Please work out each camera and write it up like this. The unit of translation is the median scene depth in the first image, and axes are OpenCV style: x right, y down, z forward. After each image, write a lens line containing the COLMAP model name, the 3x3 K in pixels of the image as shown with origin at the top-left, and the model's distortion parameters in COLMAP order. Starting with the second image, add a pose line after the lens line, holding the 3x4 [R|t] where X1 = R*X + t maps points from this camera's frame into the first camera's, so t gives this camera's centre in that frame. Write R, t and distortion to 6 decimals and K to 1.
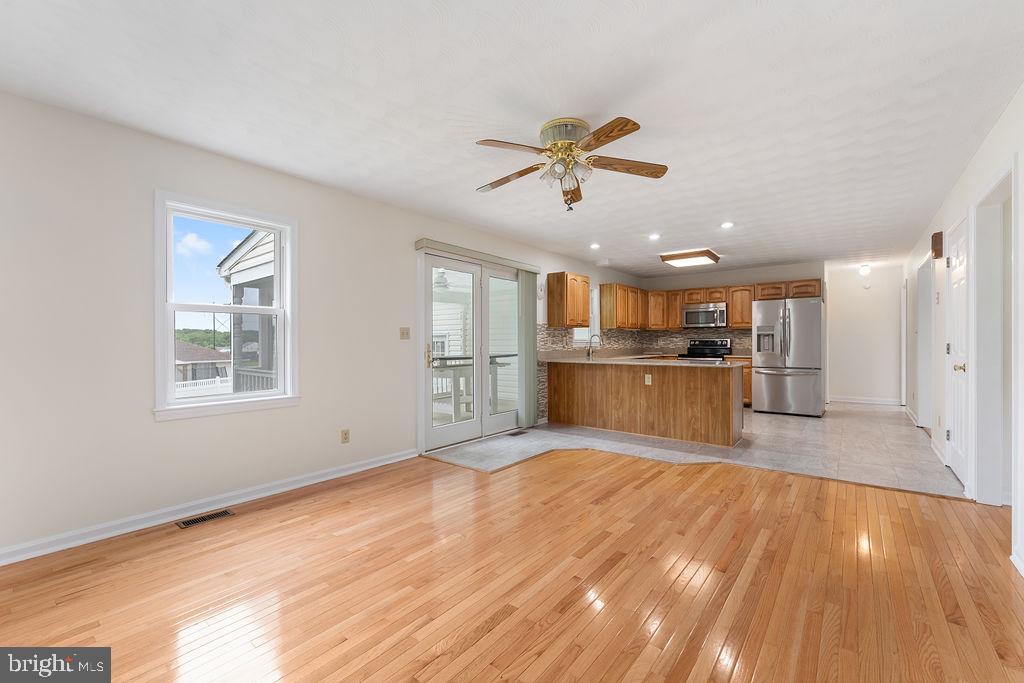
lens RADIAL K [[428.1, 0, 521.6], [0, 428.1, 342.5], [0, 0, 1]] dist [0.000701, -0.000785]
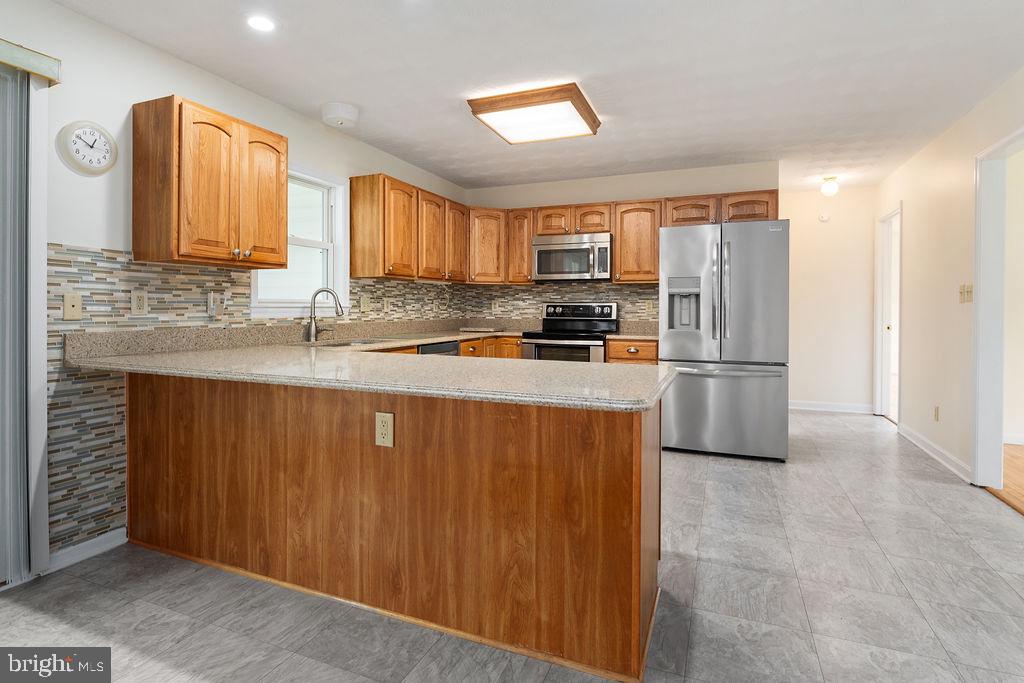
lens RADIAL K [[523.4, 0, 508.4], [0, 523.4, 309.9], [0, 0, 1]] dist [-0.002337, -0.000692]
pose [[0.965479, 0.006634, 0.260396, 0.241857], [-0.007269, 0.999972, 0.001475, -0.000106], [-0.260379, -0.003317, 0.965501, 0.523477]]
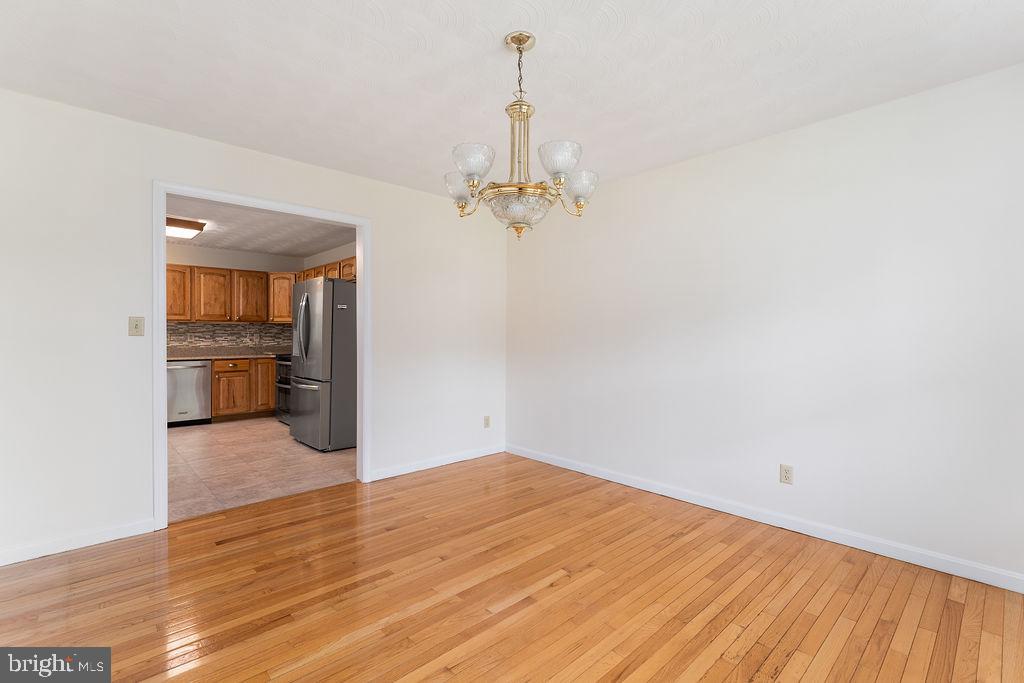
lens RADIAL K [[428.1, 0, 518.8], [0, 428.1, 336.1], [0, 0, 1]] dist [0.000701, -0.000785]
pose [[0.993979, 0.003568, -0.109516, 1.125800], [-0.003798, 0.999991, -0.001892, -0.008838], [0.109508, 0.002296, 0.993983, 0.372170]]
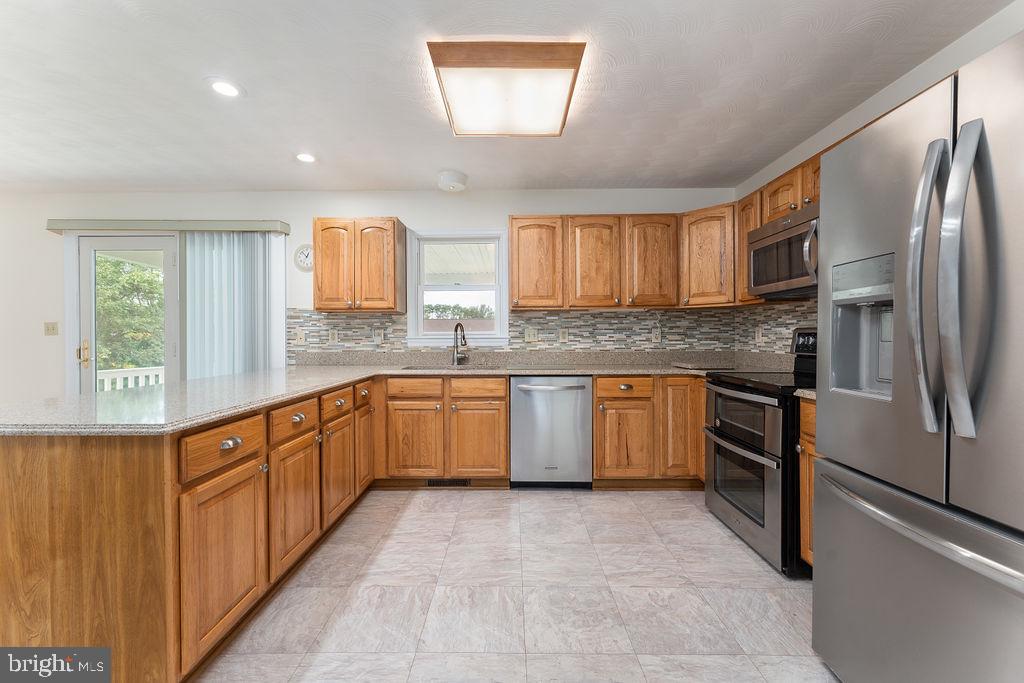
lens RADIAL K [[414.7, 0, 505.6], [0, 414.7, 336.6], [0, 0, 1]] dist [0.002454, -0.001062]
pose [[0.605310, 0.002247, -0.795987, 0.691898], [-0.000618, 0.999997, 0.002353, -0.004466], [0.795990, -0.000933, 0.605310, 0.841332]]
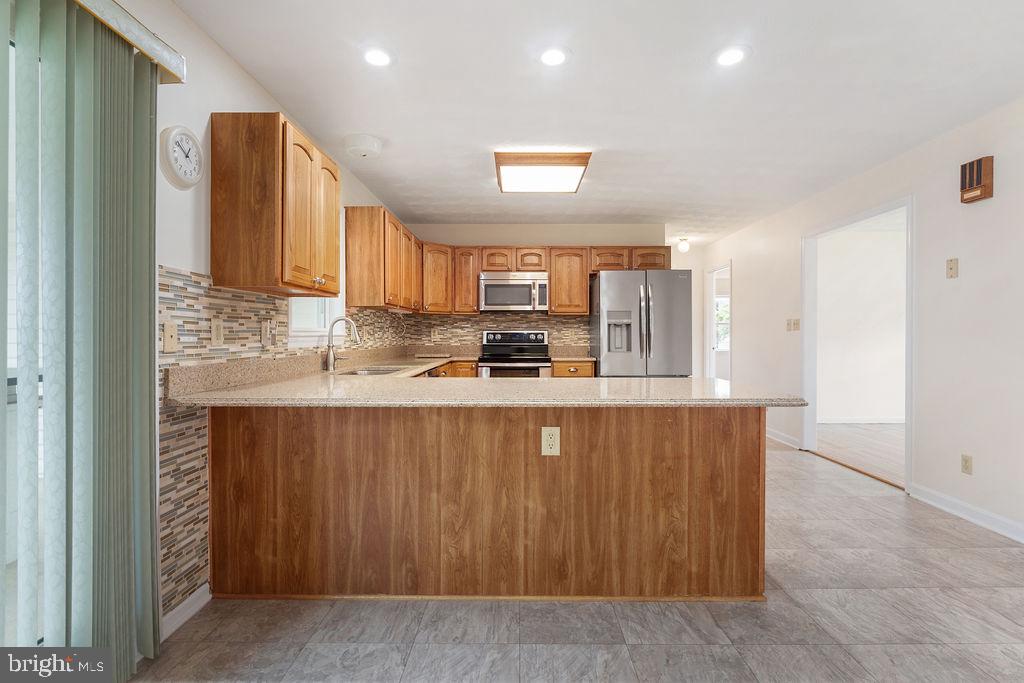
lens RADIAL K [[476.8, 0, 520.1], [0, 476.8, 334.6], [0, 0, 1]] dist [-0.002380, -0.001421]
pose [[0.790279, 0.003493, 0.612738, 0.027025], [-0.001875, 0.999993, -0.003283, -0.000795], [-0.612745, 0.001446, 0.790280, 0.596497]]
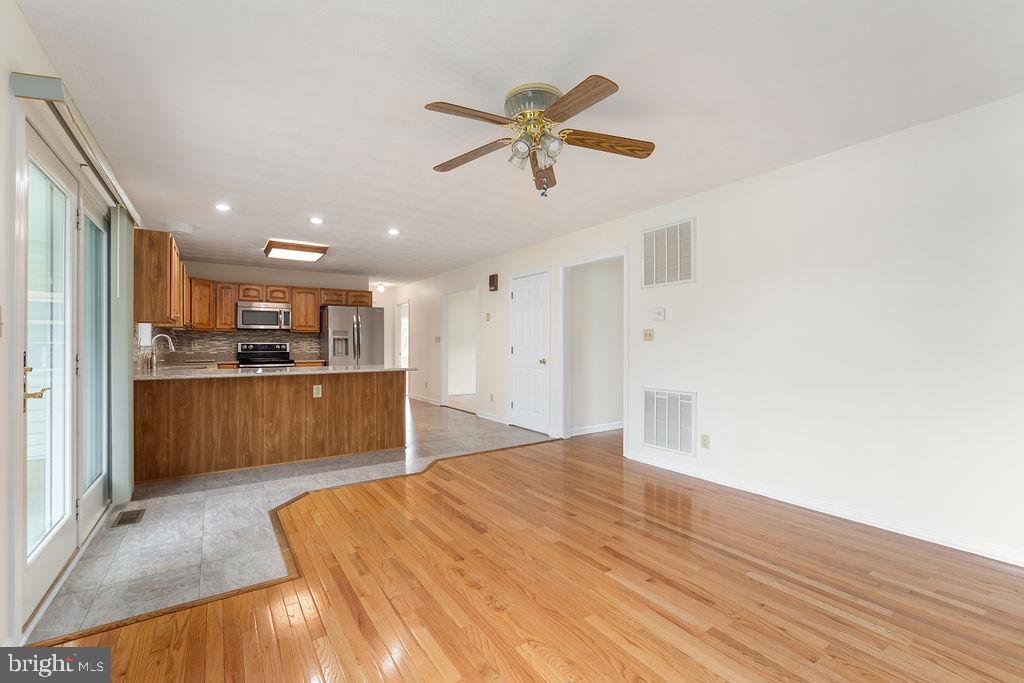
lens RADIAL K [[428.1, 0, 494.2], [0, 428.1, 344.7], [0, 0, 1]] dist [0.000701, -0.000785]
pose [[0.331201, 0.002923, 0.943556, -0.316911], [0.003054, 0.999987, -0.004170, 0.001245], [-0.943555, 0.004263, 0.331188, 0.342354]]
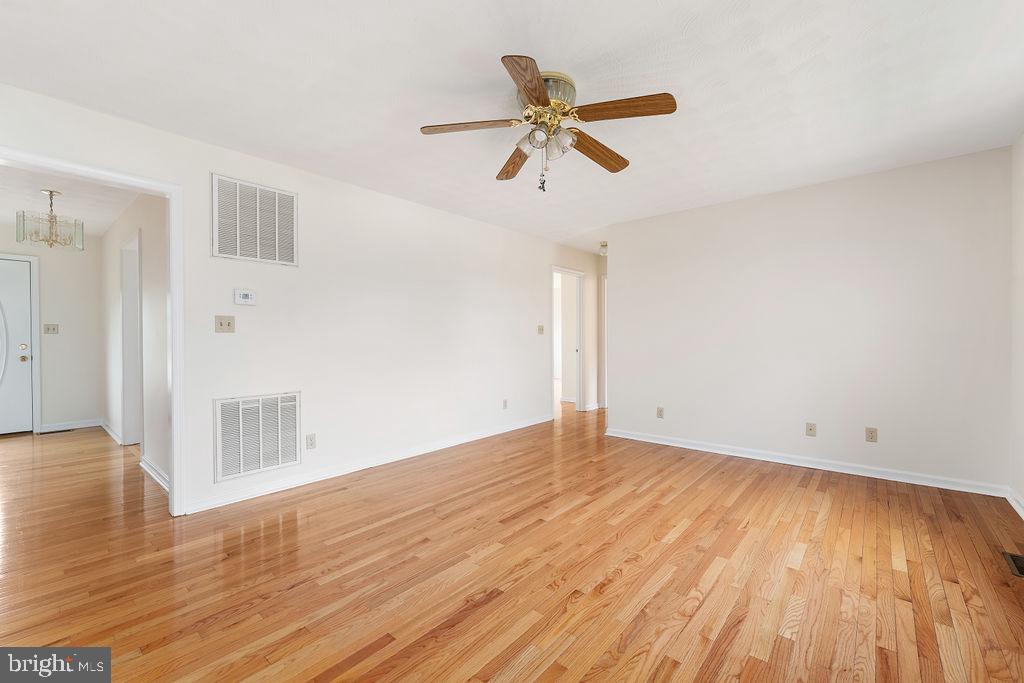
lens RADIAL K [[428.1, 0, 514.6], [0, 428.1, 340.8], [0, 0, 1]] dist [0.000701, -0.000785]
pose [[-0.998856, 0.007214, 0.047275, 0.054205], [0.007724, 0.999914, 0.010597, 0.000282], [-0.047195, 0.010950, -0.998826, 0.803292]]
